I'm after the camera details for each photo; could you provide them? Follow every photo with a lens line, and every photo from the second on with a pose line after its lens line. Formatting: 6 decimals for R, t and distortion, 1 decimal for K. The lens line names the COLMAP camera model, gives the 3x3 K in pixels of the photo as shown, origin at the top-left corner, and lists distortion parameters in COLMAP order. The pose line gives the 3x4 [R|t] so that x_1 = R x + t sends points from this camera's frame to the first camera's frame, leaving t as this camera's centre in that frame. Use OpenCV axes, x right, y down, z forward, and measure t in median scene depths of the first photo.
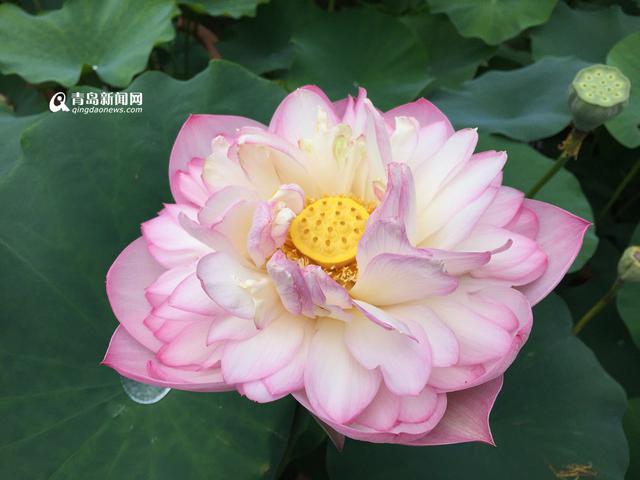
lens RADIAL K [[546.0, 0, 318.4], [0, 546.0, 240.1], [0, 0, 1]] dist [0.006501, -0.000822]
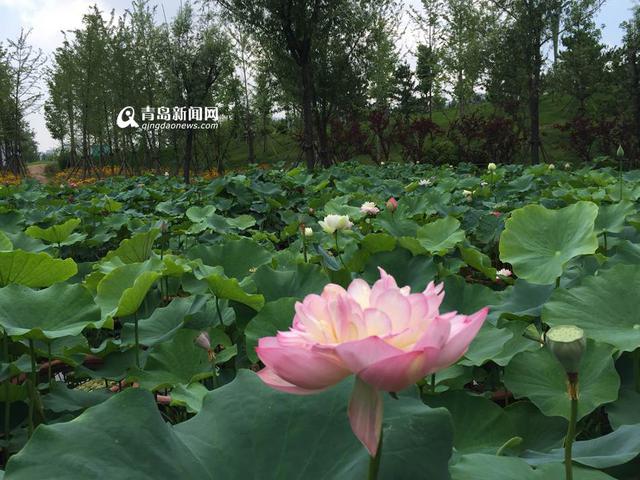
lens RADIAL K [[546.0, 0, 320.4], [0, 546.0, 240.0], [0, 0, 1]] dist [0.006501, -0.000822]
pose [[0.976660, -0.063458, -0.205204, 0.108765], [-0.104663, 0.693667, -0.712651, 0.453696], [0.187566, 0.717495, 0.670835, -0.249548]]
